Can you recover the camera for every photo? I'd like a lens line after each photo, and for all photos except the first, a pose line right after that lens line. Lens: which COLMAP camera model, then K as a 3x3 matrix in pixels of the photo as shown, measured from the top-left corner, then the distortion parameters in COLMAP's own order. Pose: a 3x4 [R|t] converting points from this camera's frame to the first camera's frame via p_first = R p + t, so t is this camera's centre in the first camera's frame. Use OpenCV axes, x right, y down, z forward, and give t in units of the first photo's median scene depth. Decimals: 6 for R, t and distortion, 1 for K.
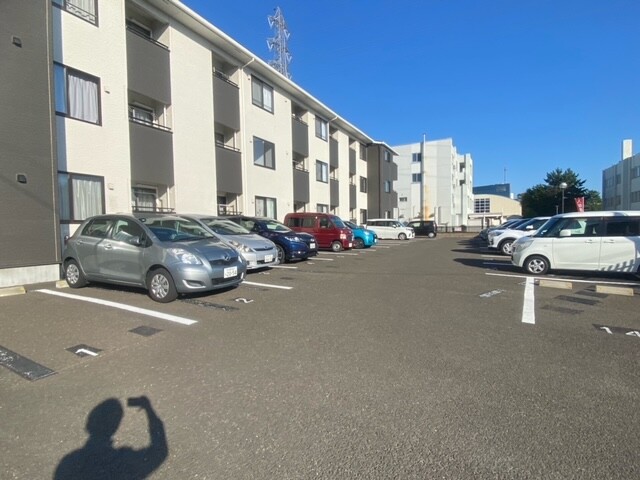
lens RADIAL K [[335.1, 0, 312.9], [0, 335.1, 237.3], [0, 0, 1]] dist [0.035991, -0.025755]
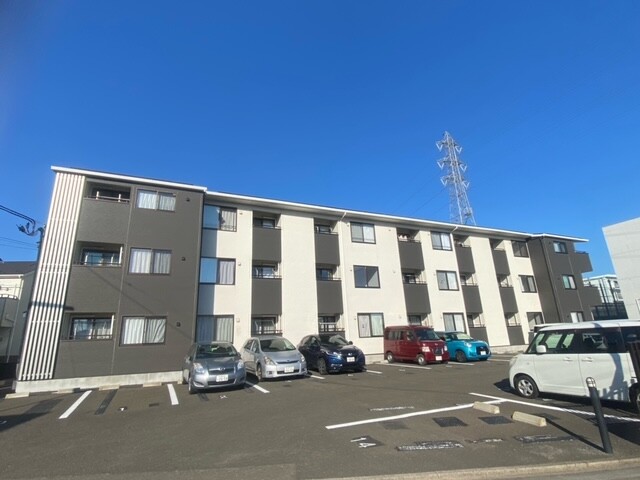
lens RADIAL K [[342.9, 0, 333.7], [0, 342.9, 238.4], [0, 0, 1]] dist [0.038150, -0.039407]
pose [[0.794082, -0.191989, -0.576692, 0.487182], [0.015349, 0.954834, -0.296743, -0.015390], [0.607617, 0.226787, 0.761164, -0.049861]]
